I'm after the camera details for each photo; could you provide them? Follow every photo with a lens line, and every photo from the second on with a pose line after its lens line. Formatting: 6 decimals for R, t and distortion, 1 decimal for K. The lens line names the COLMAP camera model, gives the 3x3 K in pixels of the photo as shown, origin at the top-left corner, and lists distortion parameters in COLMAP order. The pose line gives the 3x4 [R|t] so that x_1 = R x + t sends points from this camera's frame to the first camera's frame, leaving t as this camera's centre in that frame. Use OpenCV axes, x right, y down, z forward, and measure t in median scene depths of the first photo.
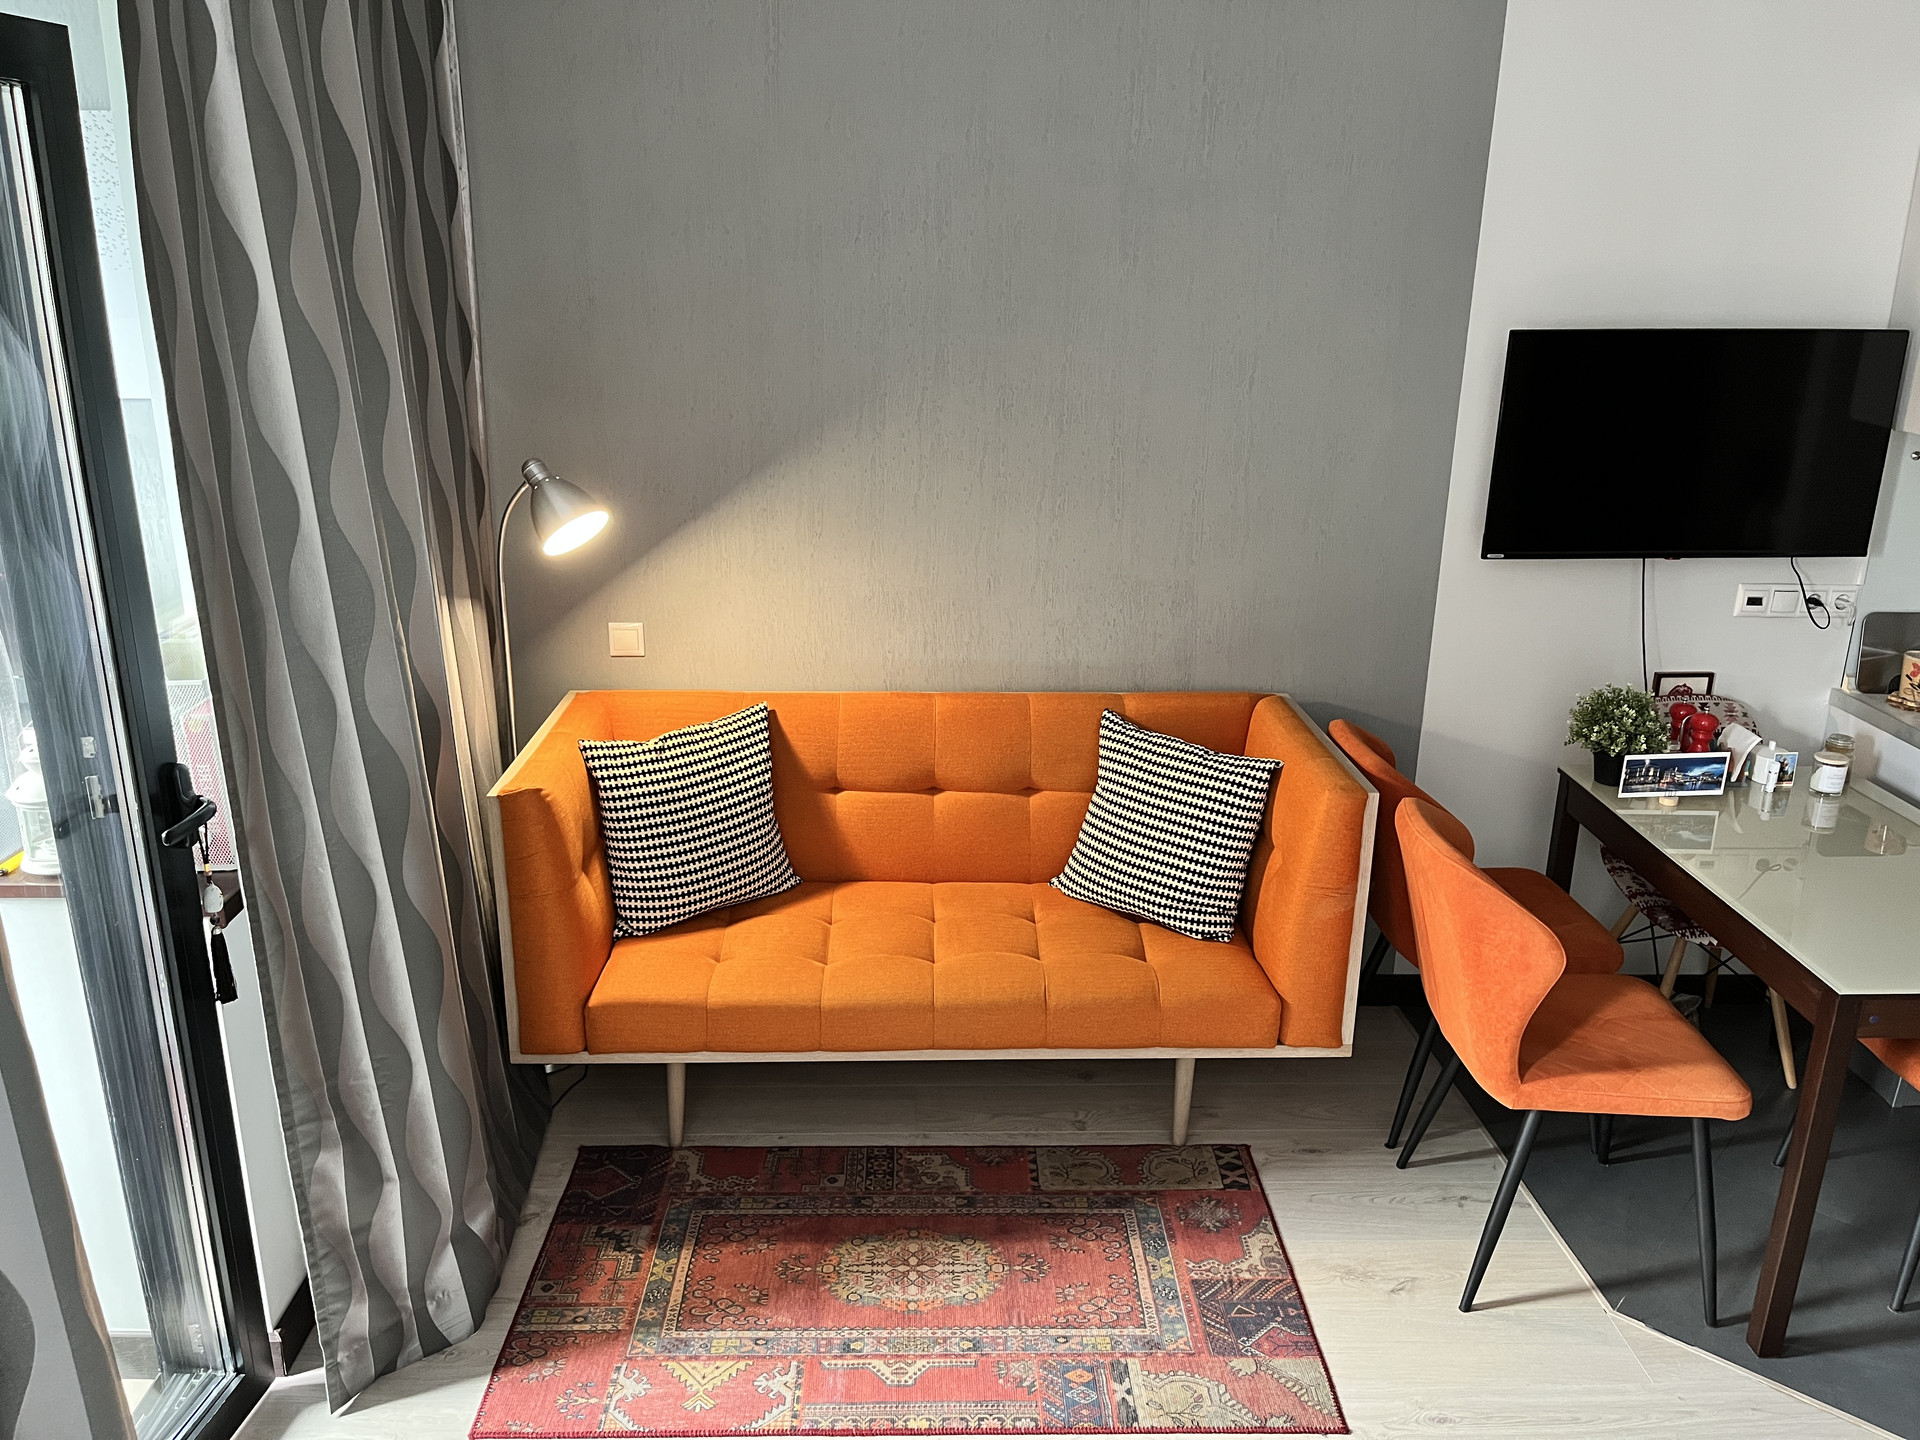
lens RADIAL K [[1445.4, 0, 960.0], [0, 1445.4, 720.0], [0, 0, 1]] dist [0.023882, 0.003137]
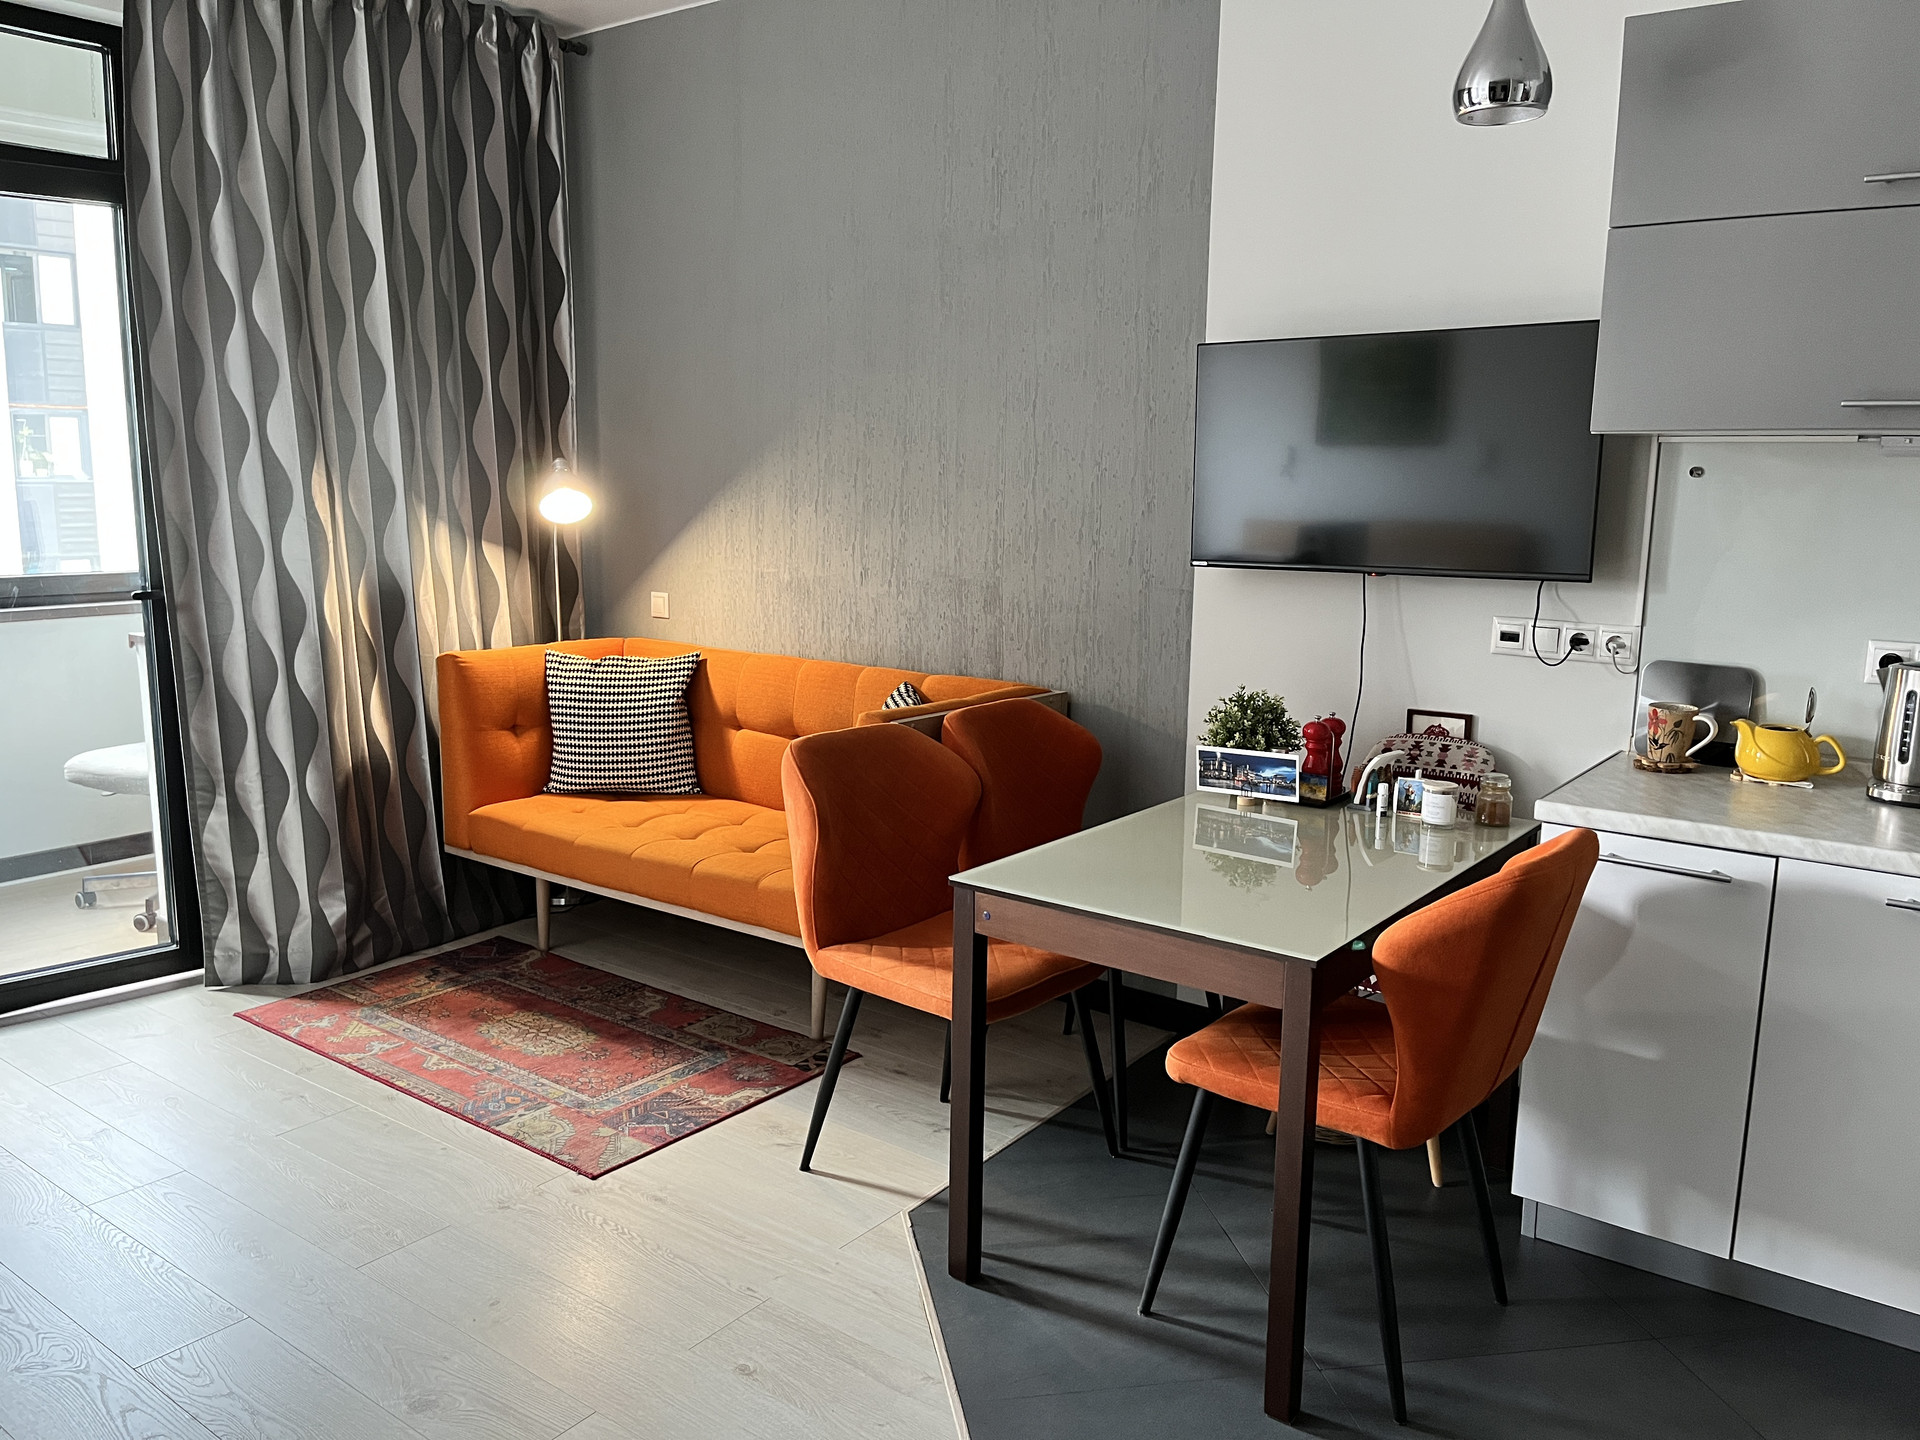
lens RADIAL K [[1445.4, 0, 960.0], [0, 1445.4, 720.0], [0, 0, 1]] dist [0.023882, 0.003137]
pose [[0.784288, 0.103959, -0.611624, 0.927510], [-0.193784, 0.977584, -0.082329, 0.119642], [0.589355, 0.183093, 0.786853, 0.122631]]
